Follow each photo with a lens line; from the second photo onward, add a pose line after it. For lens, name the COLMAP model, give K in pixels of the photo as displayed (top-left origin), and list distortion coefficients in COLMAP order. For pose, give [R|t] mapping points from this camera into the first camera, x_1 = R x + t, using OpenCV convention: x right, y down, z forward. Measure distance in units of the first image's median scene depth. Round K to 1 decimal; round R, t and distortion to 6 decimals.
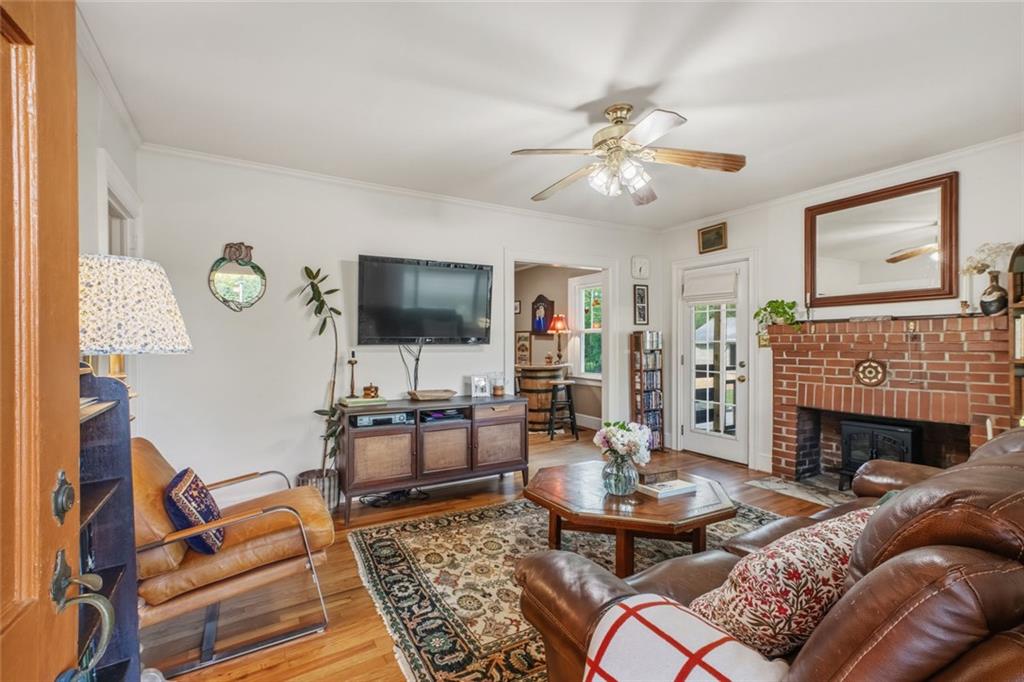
lens RADIAL K [[464.5, 0, 518.1], [0, 464.5, 344.1], [0, 0, 1]] dist [0.002080, 0.000645]
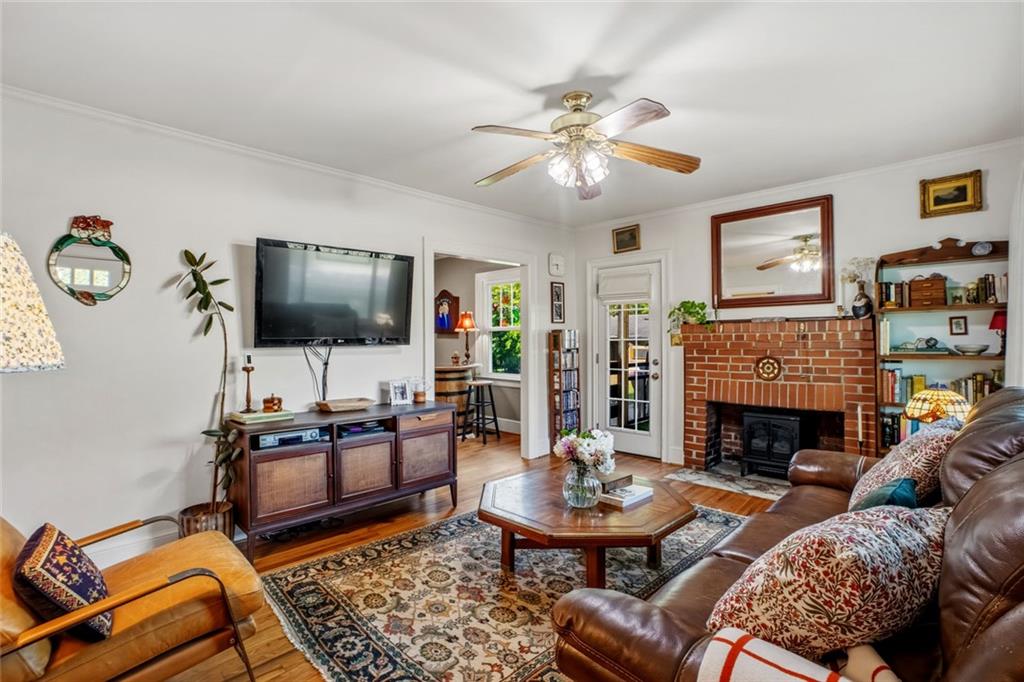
lens RADIAL K [[473.1, 0, 520.3], [0, 473.1, 340.6], [0, 0, 1]] dist [-0.056151, 0.011609]
pose [[0.965247, -0.004994, 0.261292, -0.112800], [0.005100, 0.999987, 0.000274, -0.008975], [-0.261290, 0.001069, 0.965260, 0.092464]]
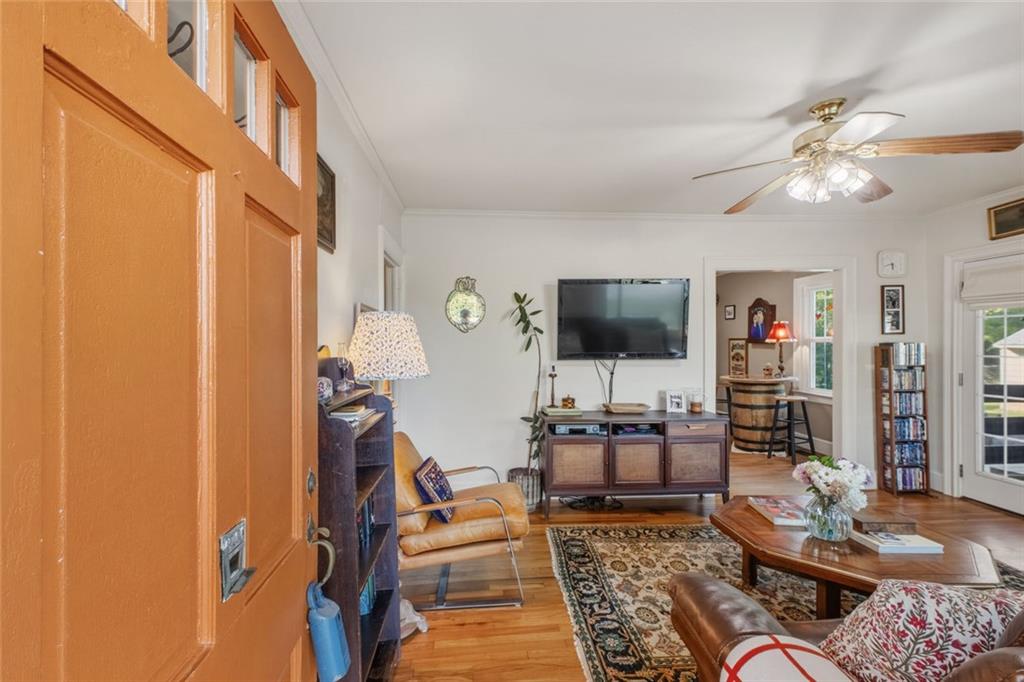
lens RADIAL K [[470.0, 0, 506.5], [0, 470.0, 344.5], [0, 0, 1]] dist [0.005074, 0.001053]
pose [[0.889639, 0.000320, -0.456665, 0.064854], [-0.000260, 1.000000, 0.000195, -0.037517], [0.456665, -0.000055, 0.889639, -0.062512]]
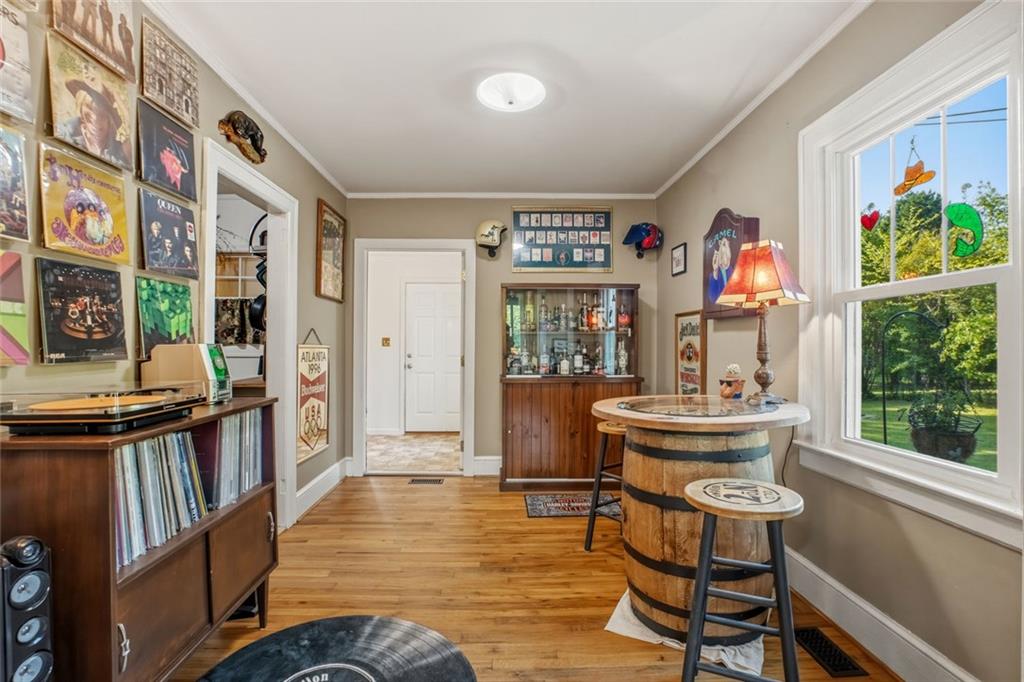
lens RADIAL K [[463.8, 0, 512.0], [0, 463.8, 341.0], [0, 0, 1]] dist [-0.045891, 0.000145]
pose [[0.858470, -0.000340, -0.512864, 0.198310], [-0.007588, 0.999882, -0.013364, 0.011554], [0.512808, 0.015364, 0.858366, 1.291013]]
